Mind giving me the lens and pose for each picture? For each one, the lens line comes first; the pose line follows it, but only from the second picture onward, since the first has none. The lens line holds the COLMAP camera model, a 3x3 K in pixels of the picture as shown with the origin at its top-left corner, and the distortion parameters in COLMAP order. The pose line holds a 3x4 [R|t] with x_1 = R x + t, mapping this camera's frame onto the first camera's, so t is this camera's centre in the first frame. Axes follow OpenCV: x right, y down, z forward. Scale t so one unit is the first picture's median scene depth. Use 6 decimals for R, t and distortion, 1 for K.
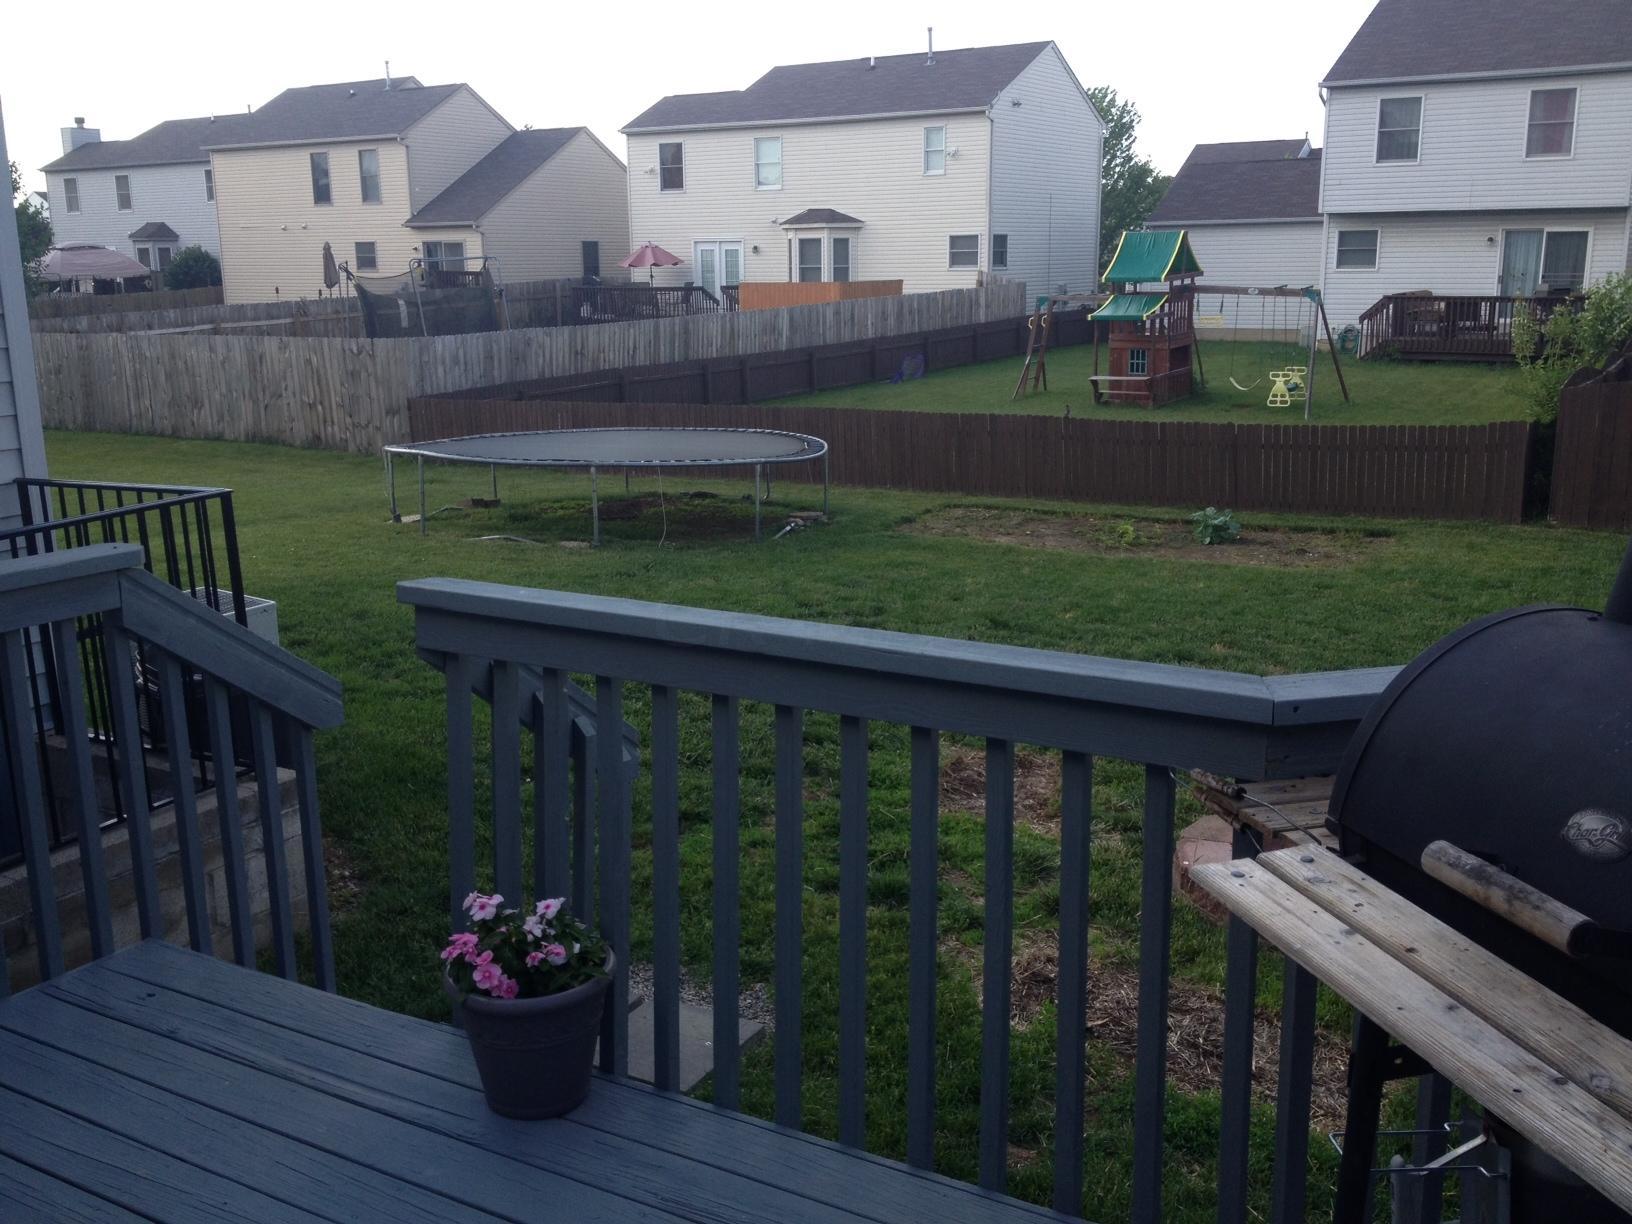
lens RADIAL K [[1568.0, 0, 815.6], [0, 1568.0, 575.0], [0, 0, 1]] dist [0.168578, -0.398615]
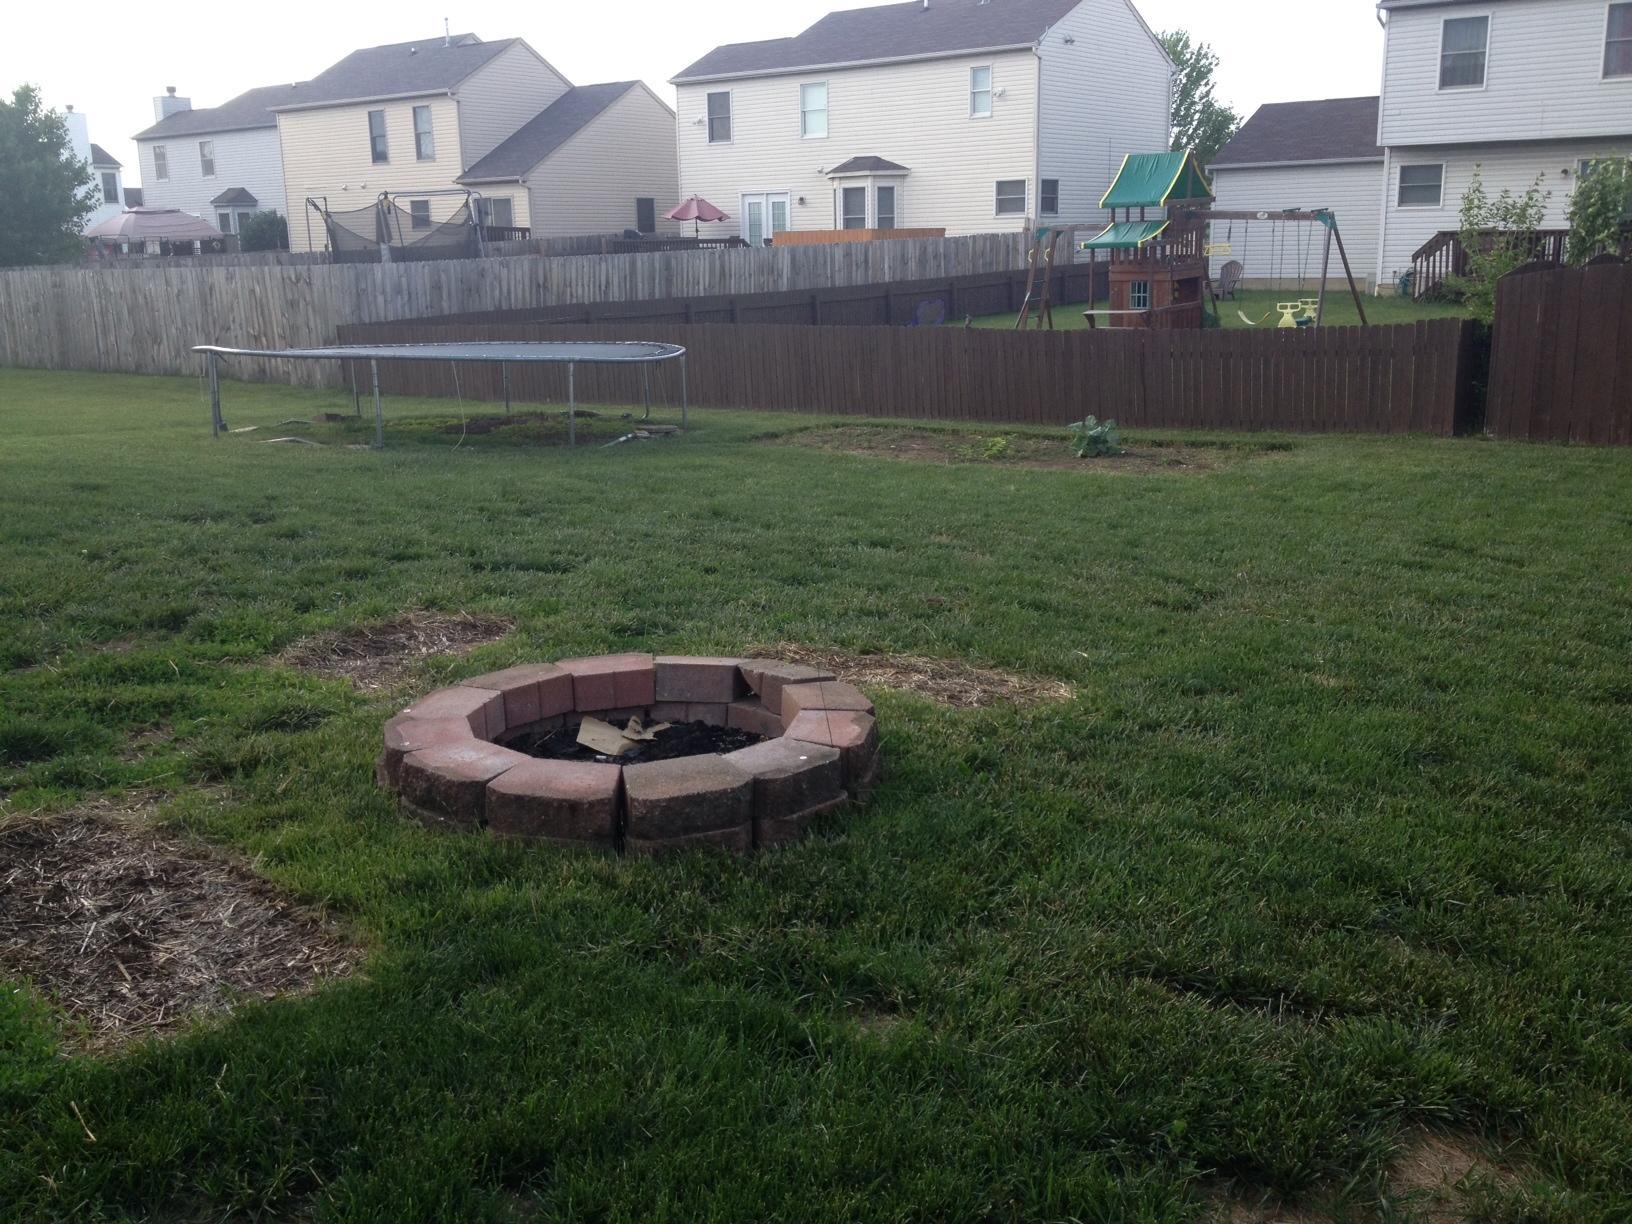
lens RADIAL K [[1568.0, 0, 815.6], [0, 1568.0, 575.0], [0, 0, 1]] dist [0.168578, -0.398615]
pose [[0.995613, 0.013039, -0.092656, 0.066032], [-0.012276, 0.999886, 0.008807, 0.014649], [0.092760, -0.007631, 0.995659, 0.037965]]
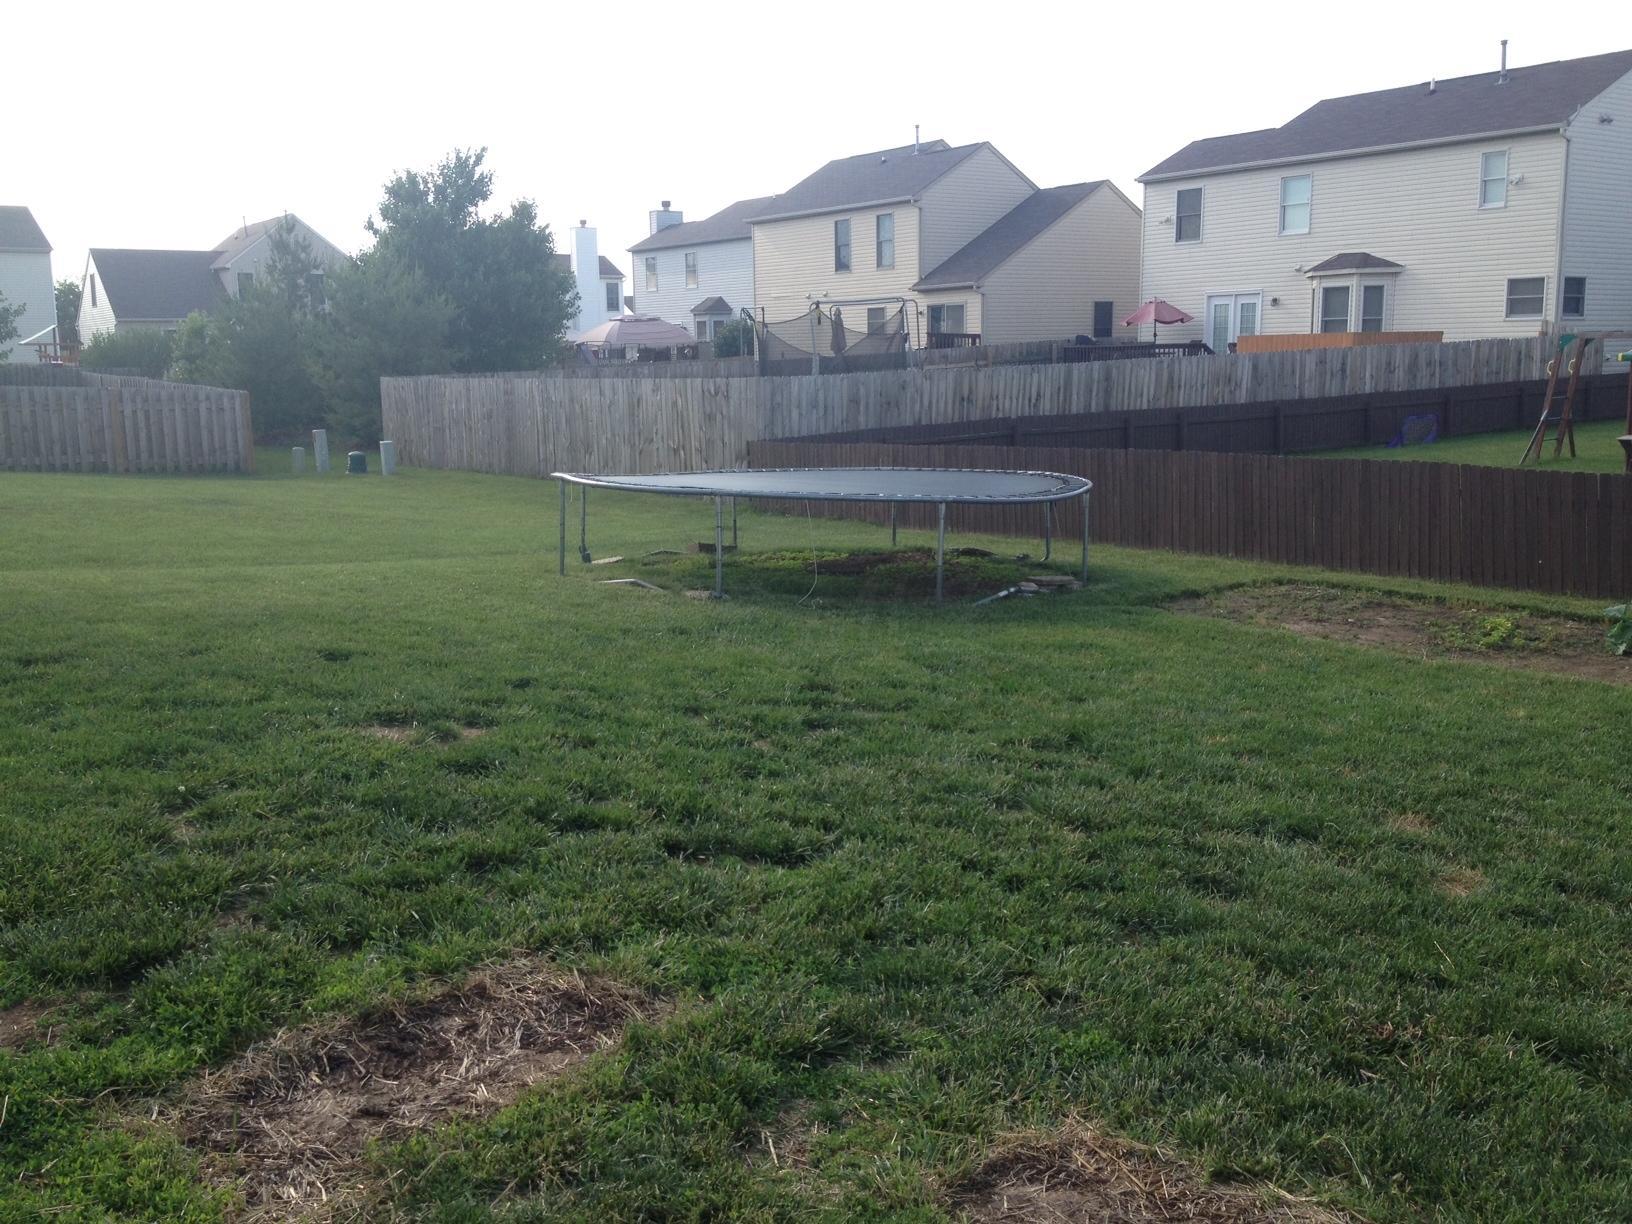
lens RADIAL K [[1547.6, 0, 816.0], [0, 1547.6, 612.0], [0, 0, 1]] dist [0.168354, -0.374247]
pose [[0.925817, 0.061274, -0.372973, 0.065826], [-0.072298, 0.997261, -0.015627, -0.000954], [0.370994, 0.041433, 0.927711, 0.100683]]
